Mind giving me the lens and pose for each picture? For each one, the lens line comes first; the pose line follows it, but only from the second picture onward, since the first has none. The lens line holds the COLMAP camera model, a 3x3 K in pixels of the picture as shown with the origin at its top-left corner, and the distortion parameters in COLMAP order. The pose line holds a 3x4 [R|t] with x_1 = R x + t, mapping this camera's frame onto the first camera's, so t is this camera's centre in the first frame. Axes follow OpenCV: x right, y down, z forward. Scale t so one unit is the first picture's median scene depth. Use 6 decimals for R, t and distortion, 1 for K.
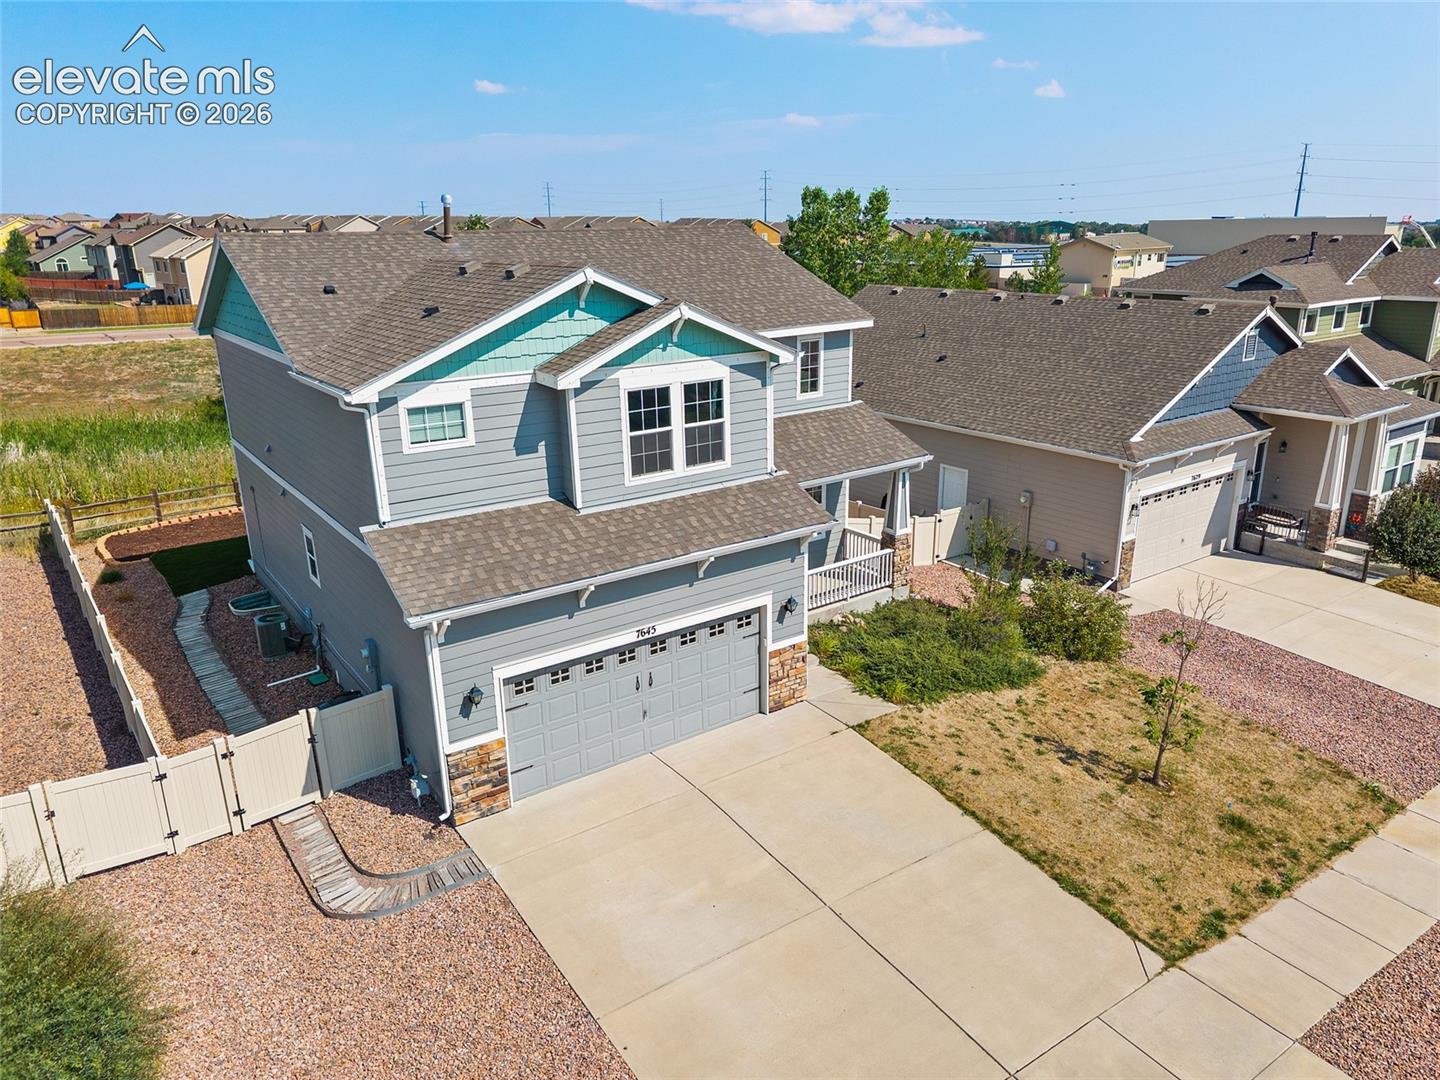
lens RADIAL K [[962.6, 0, 721.1], [0, 962.6, 543.9], [0, 0, 1]] dist [0.015415, -0.013729]
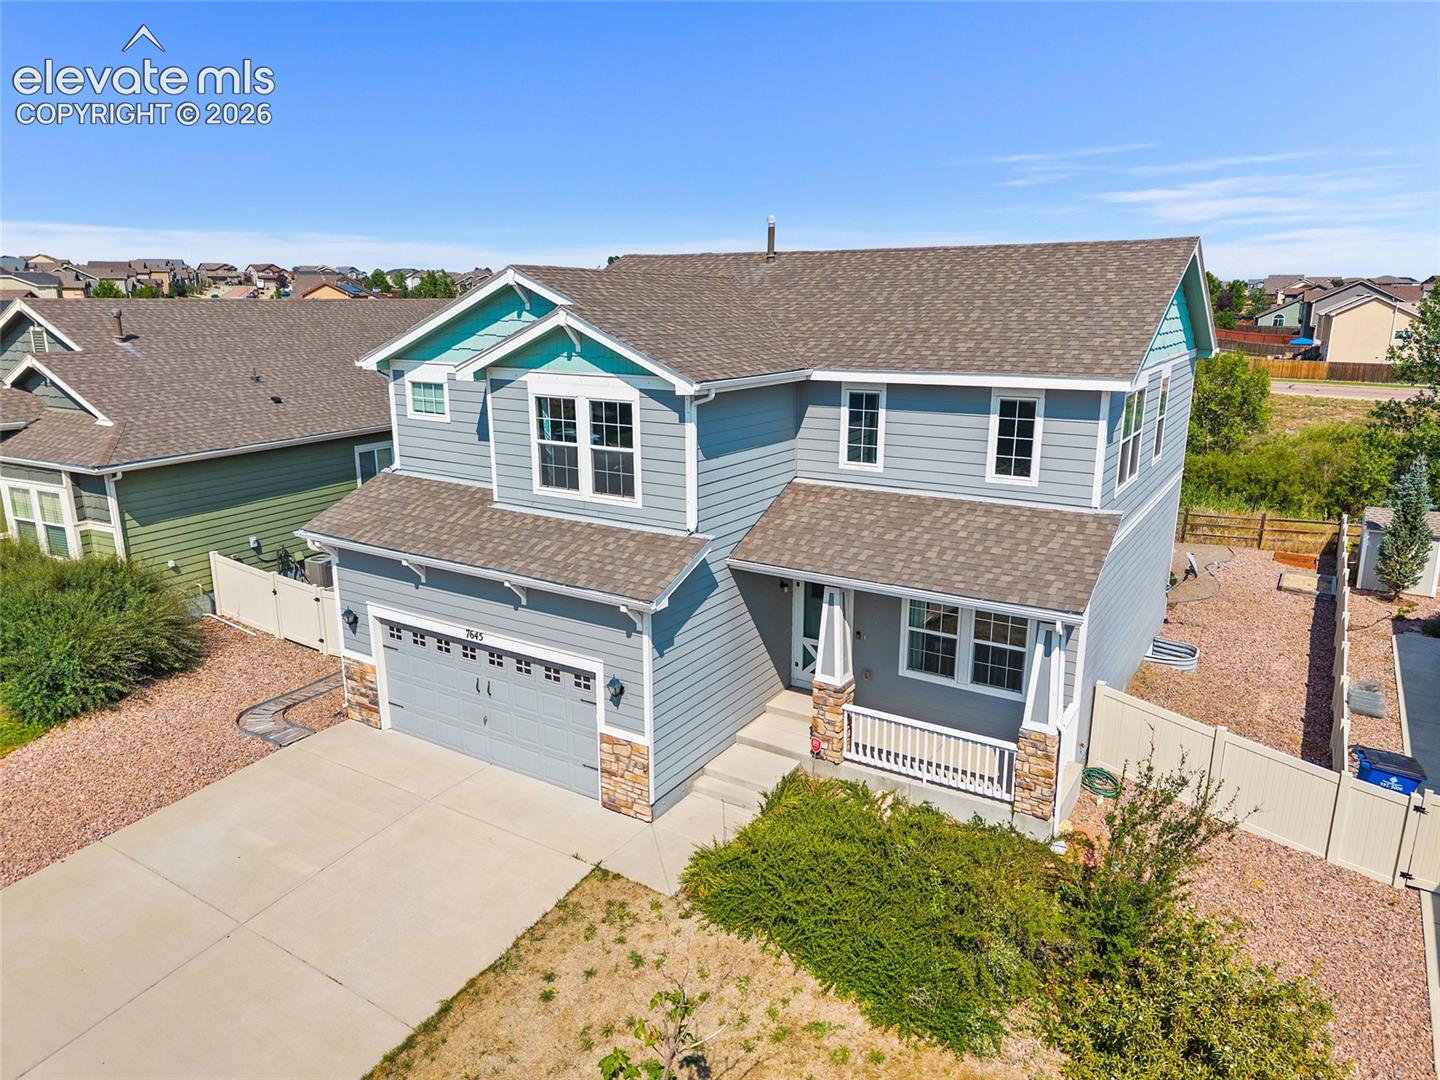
lens RADIAL K [[962.6, 0, 721.1], [0, 962.6, 543.9], [0, 0, 1]] dist [0.015415, -0.013729]
pose [[0.391170, 0.241905, -0.887957, 0.836557], [-0.294308, 0.947052, 0.128354, -0.189059], [0.871991, 0.211125, 0.441654, 0.734064]]
